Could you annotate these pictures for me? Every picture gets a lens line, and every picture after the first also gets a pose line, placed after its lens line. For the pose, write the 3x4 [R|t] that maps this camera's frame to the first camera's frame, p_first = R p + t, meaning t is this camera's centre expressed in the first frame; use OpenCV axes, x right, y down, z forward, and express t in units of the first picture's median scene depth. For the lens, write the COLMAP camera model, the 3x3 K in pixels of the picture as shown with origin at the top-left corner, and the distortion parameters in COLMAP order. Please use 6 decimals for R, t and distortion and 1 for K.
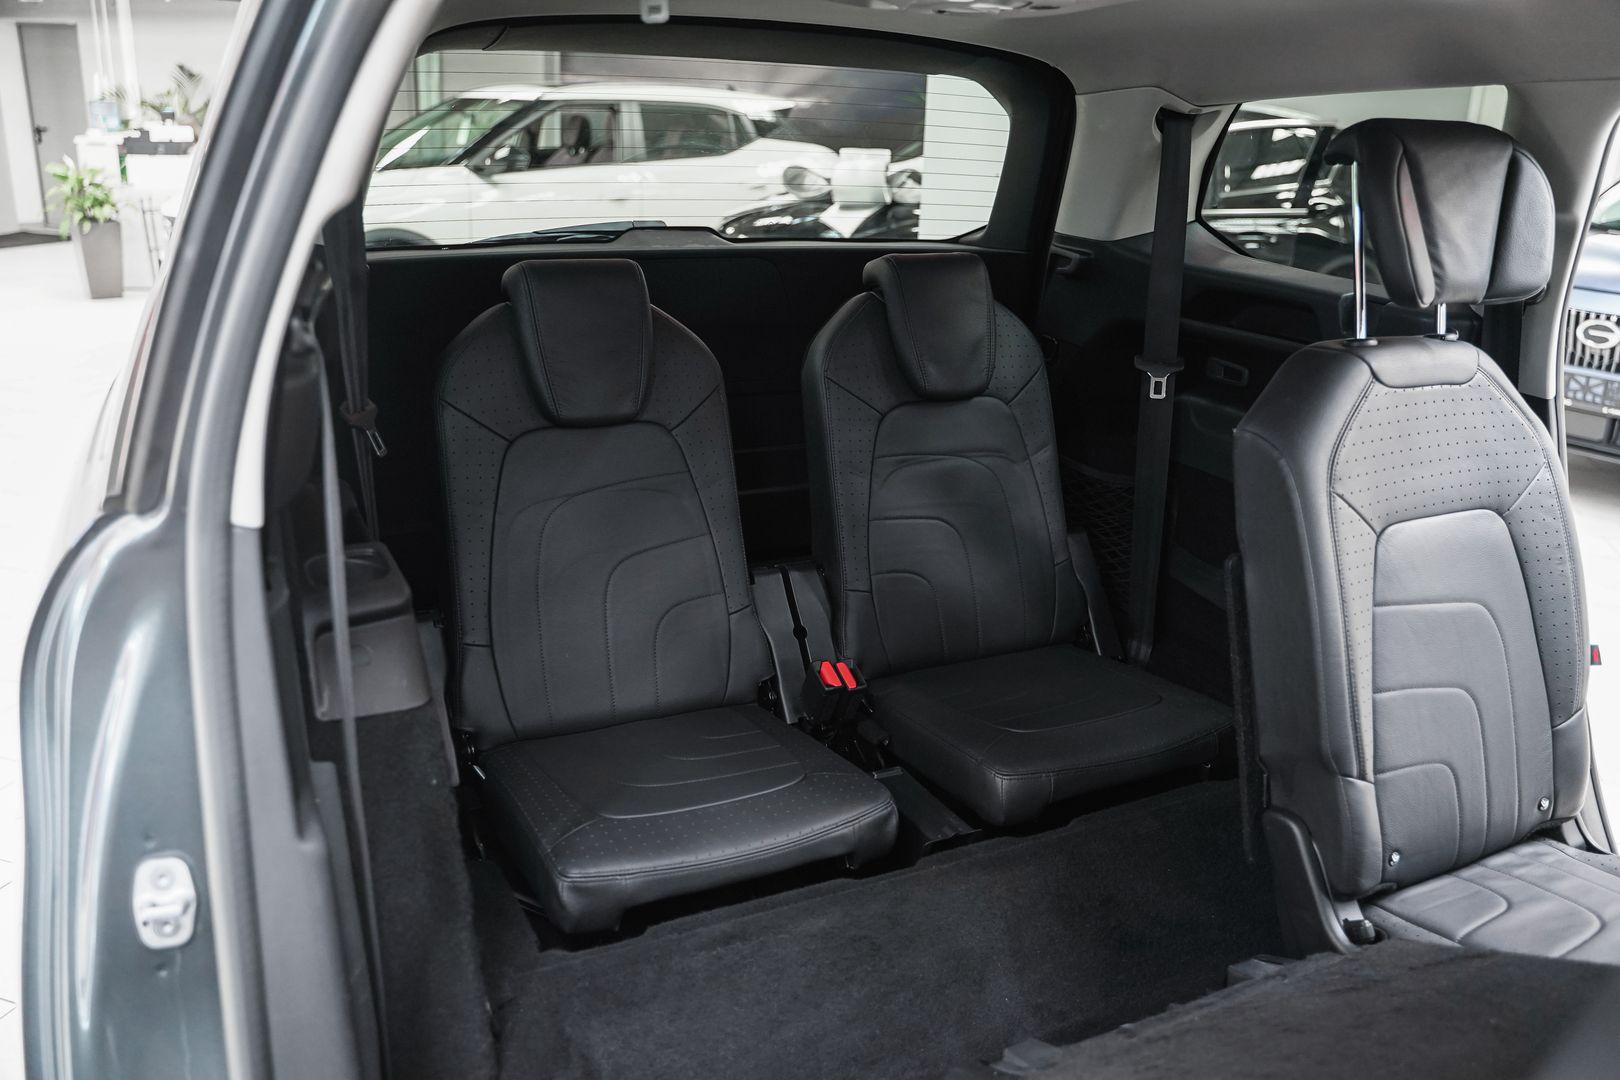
lens RADIAL K [[1291.0, 0, 814.8], [0, 1291.0, 544.4], [0, 0, 1]] dist [-0.085961, 0.037264]
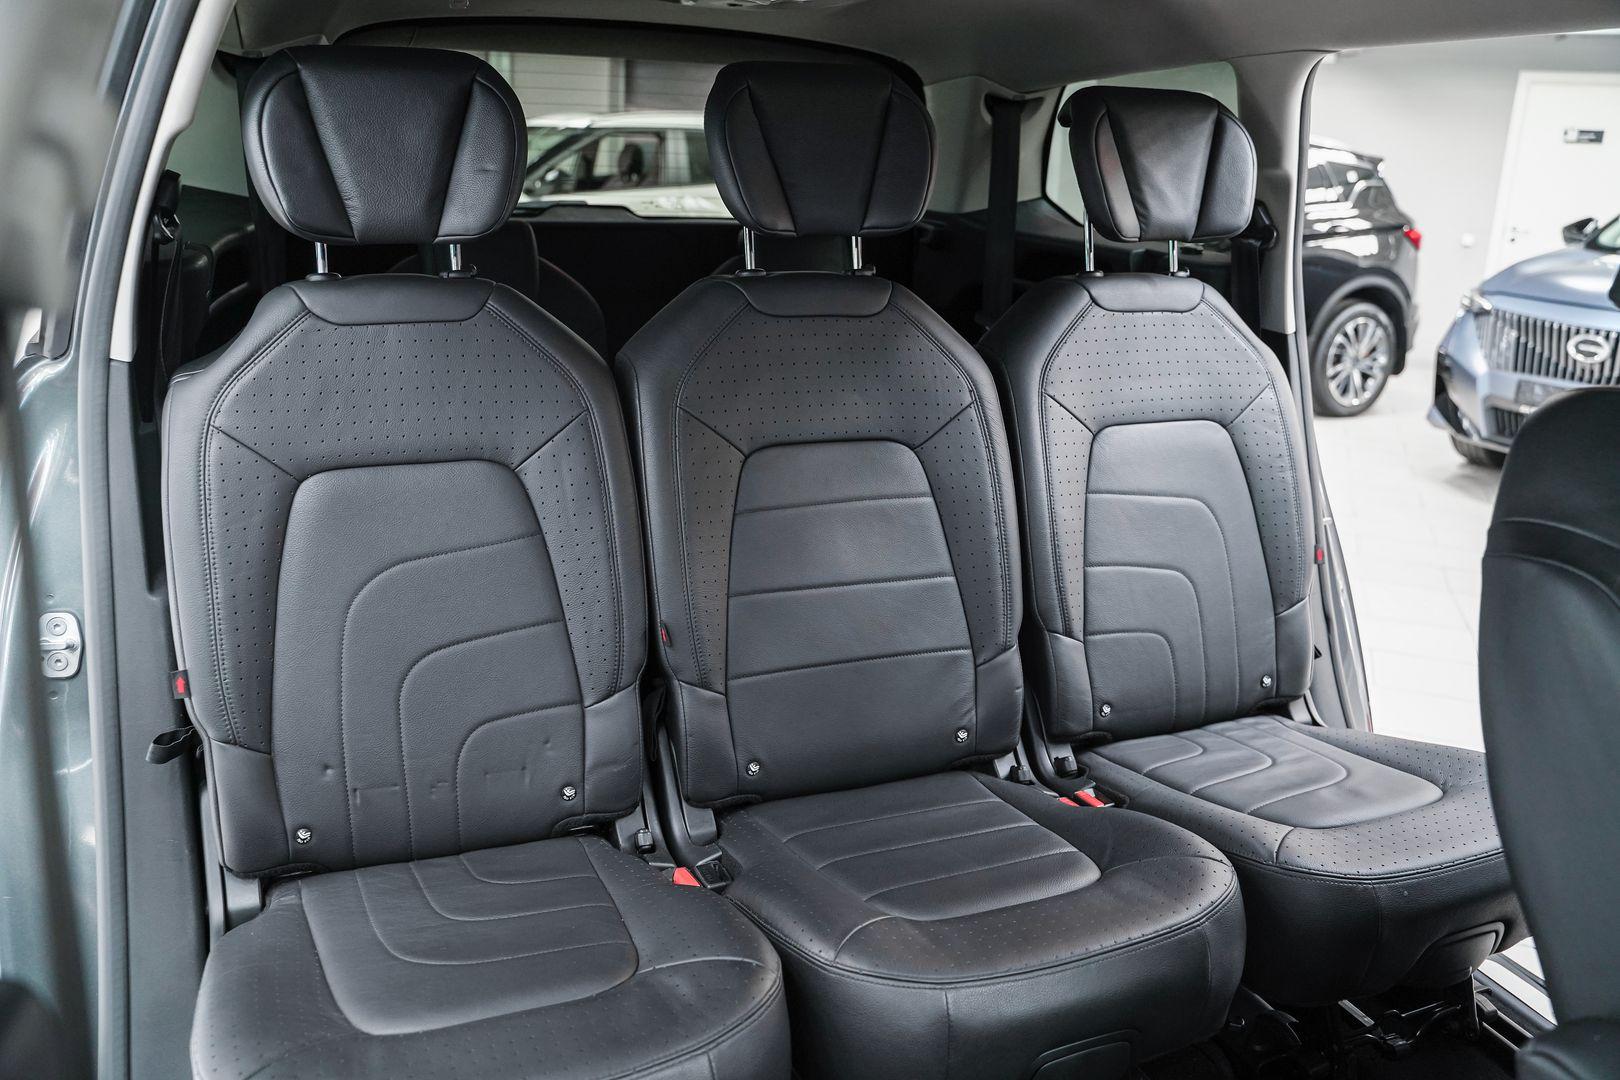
lens RADIAL K [[1291.0, 0, 804.9], [0, 1291.0, 535.7], [0, 0, 1]] dist [-0.085961, 0.037264]
pose [[0.997618, 0.021397, -0.065572, 0.238271], [-0.023594, 0.999180, -0.032912, 0.124007], [0.064814, 0.034381, 0.997305, -0.191700]]
